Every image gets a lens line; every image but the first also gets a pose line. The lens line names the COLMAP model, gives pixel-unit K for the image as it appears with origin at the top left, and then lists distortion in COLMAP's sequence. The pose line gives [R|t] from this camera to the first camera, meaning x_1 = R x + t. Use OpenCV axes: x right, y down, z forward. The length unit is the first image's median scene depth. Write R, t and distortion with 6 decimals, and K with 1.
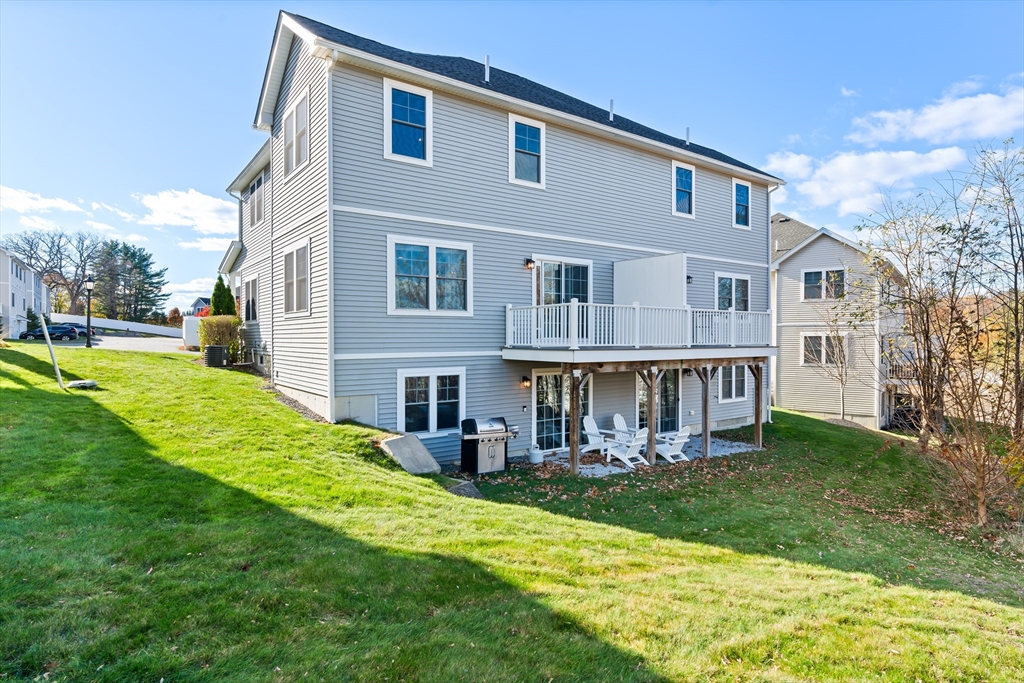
lens RADIAL K [[565.2, 0, 520.7], [0, 565.2, 337.9], [0, 0, 1]] dist [0.000851, 0.000056]
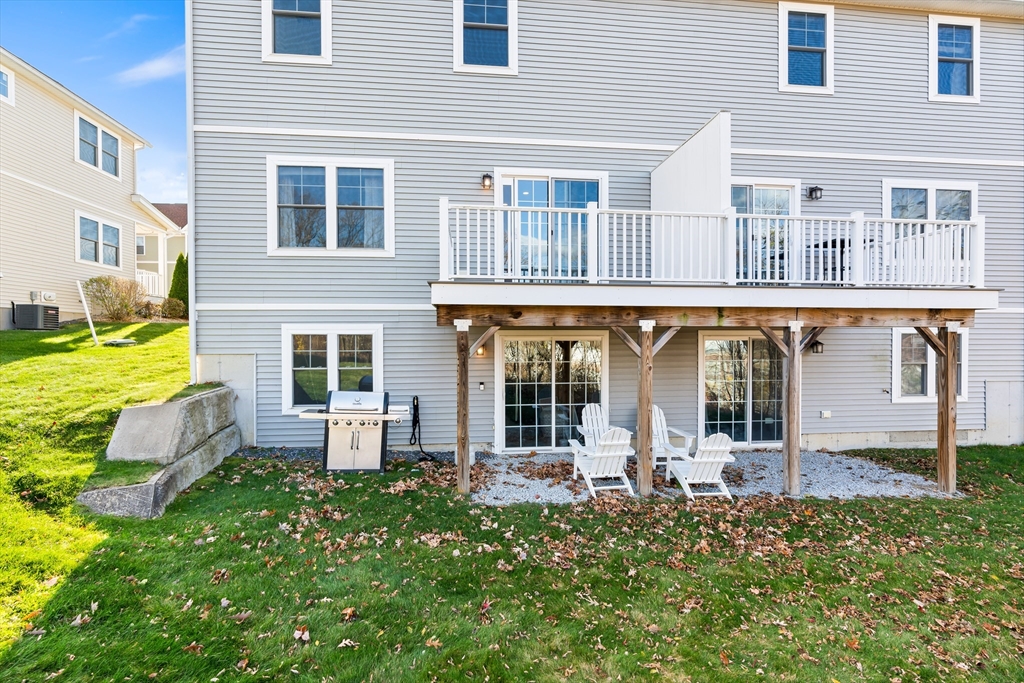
lens RADIAL K [[460.4, 0, 520.6], [0, 460.4, 341.8], [0, 0, 1]] dist [-0.005678, 0.002642]
pose [[0.864592, -0.000259, -0.502475, 0.357278], [0.001343, 0.999997, 0.001796, 0.071779], [0.502473, -0.002228, 0.864590, 0.547202]]
